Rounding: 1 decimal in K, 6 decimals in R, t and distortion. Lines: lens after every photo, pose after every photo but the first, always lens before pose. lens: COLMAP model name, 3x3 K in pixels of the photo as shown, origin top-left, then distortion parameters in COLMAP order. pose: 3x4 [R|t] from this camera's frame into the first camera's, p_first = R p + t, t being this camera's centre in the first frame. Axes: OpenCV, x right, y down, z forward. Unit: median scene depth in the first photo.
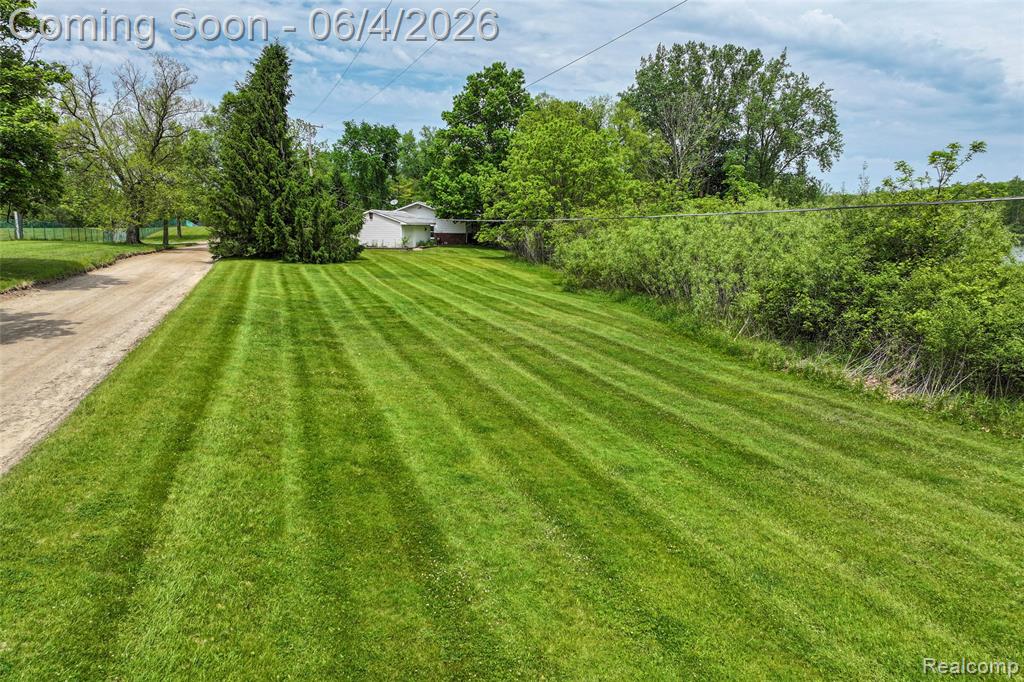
lens RADIAL K [[720.5, 0, 513.5], [0, 720.5, 340.1], [0, 0, 1]] dist [0.000079, 0.017287]
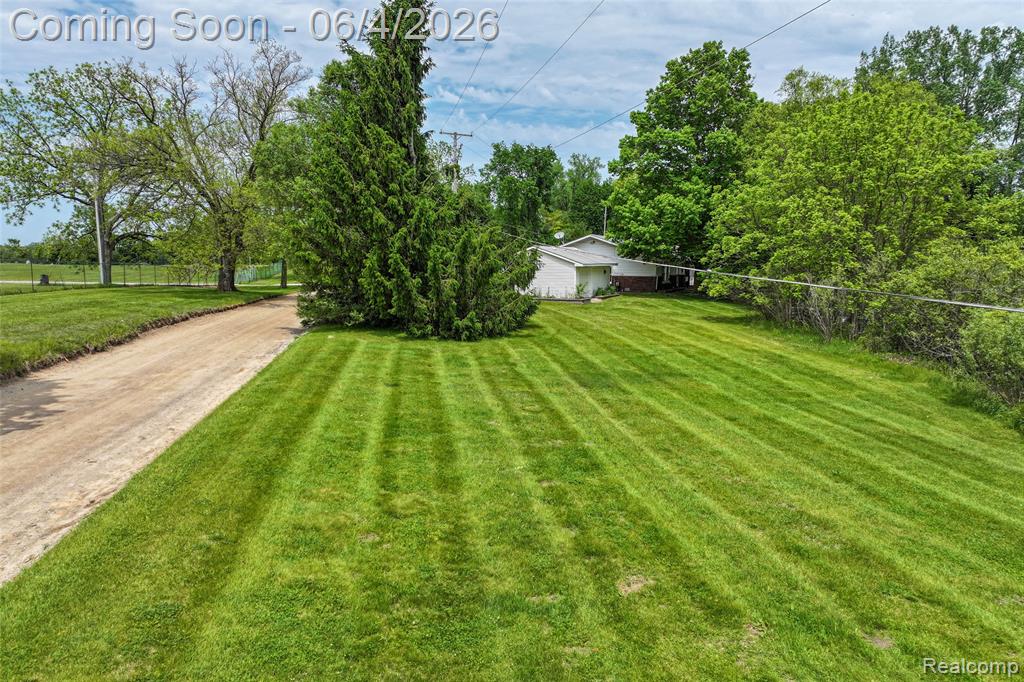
lens RADIAL K [[720.5, 0, 511.7], [0, 720.5, 341.3], [0, 0, 1]] dist [0.000079, 0.017287]
pose [[0.982378, 0.020865, -0.185736, -0.084779], [-0.028971, 0.998737, -0.041038, -0.055723], [0.184646, 0.045696, 0.981742, 0.295507]]
